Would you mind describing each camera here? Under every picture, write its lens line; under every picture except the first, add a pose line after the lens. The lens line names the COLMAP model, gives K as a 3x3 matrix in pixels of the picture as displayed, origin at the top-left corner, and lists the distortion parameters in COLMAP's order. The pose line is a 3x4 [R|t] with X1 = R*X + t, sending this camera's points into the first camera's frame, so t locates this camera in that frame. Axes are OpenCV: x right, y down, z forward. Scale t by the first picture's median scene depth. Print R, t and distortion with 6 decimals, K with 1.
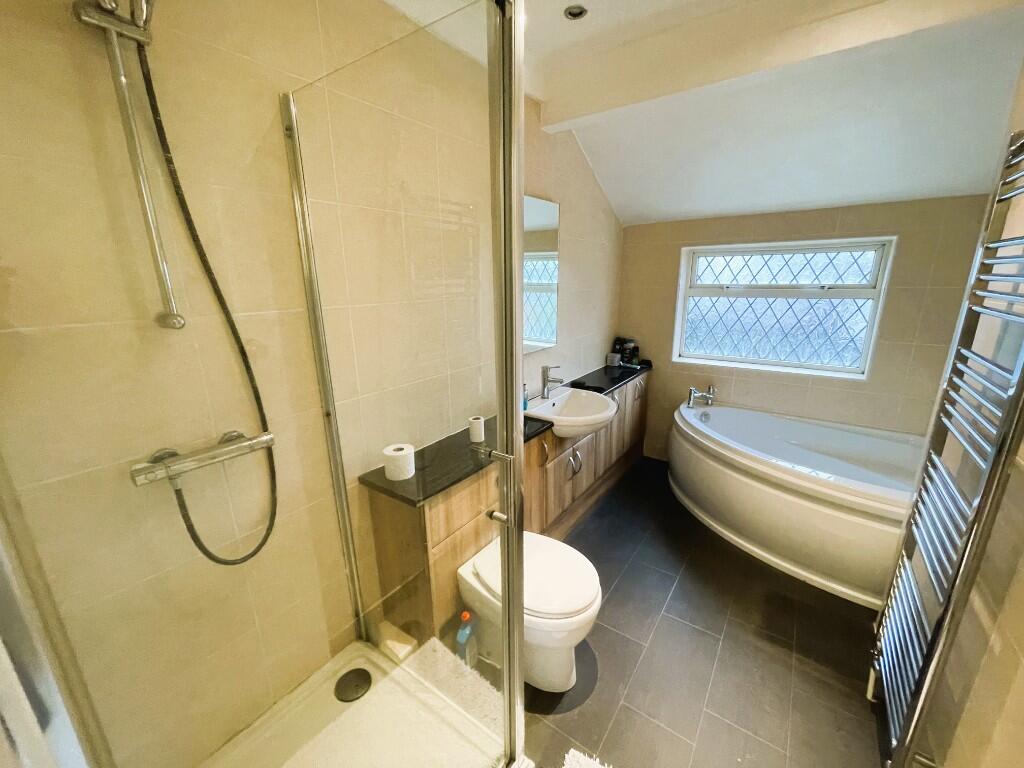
lens RADIAL K [[412.1, 0, 512.6], [0, 412.1, 386.6], [0, 0, 1]] dist [0.000350, 0.000215]
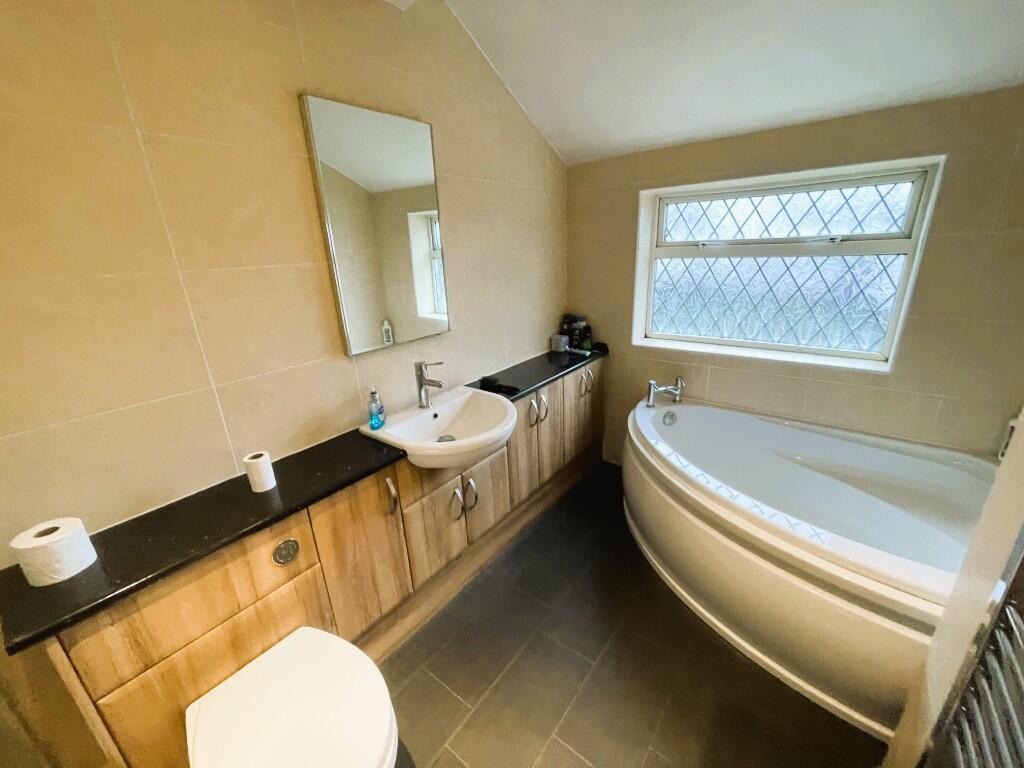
lens RADIAL K [[413.3, 0, 513.6], [0, 413.3, 387.0], [0, 0, 1]] dist [-0.000222, -0.000279]
pose [[0.998895, -0.014183, -0.044798, 0.224891], [0.017303, 0.997394, 0.070037, -0.045752], [0.043688, -0.070735, 0.996538, 0.242744]]
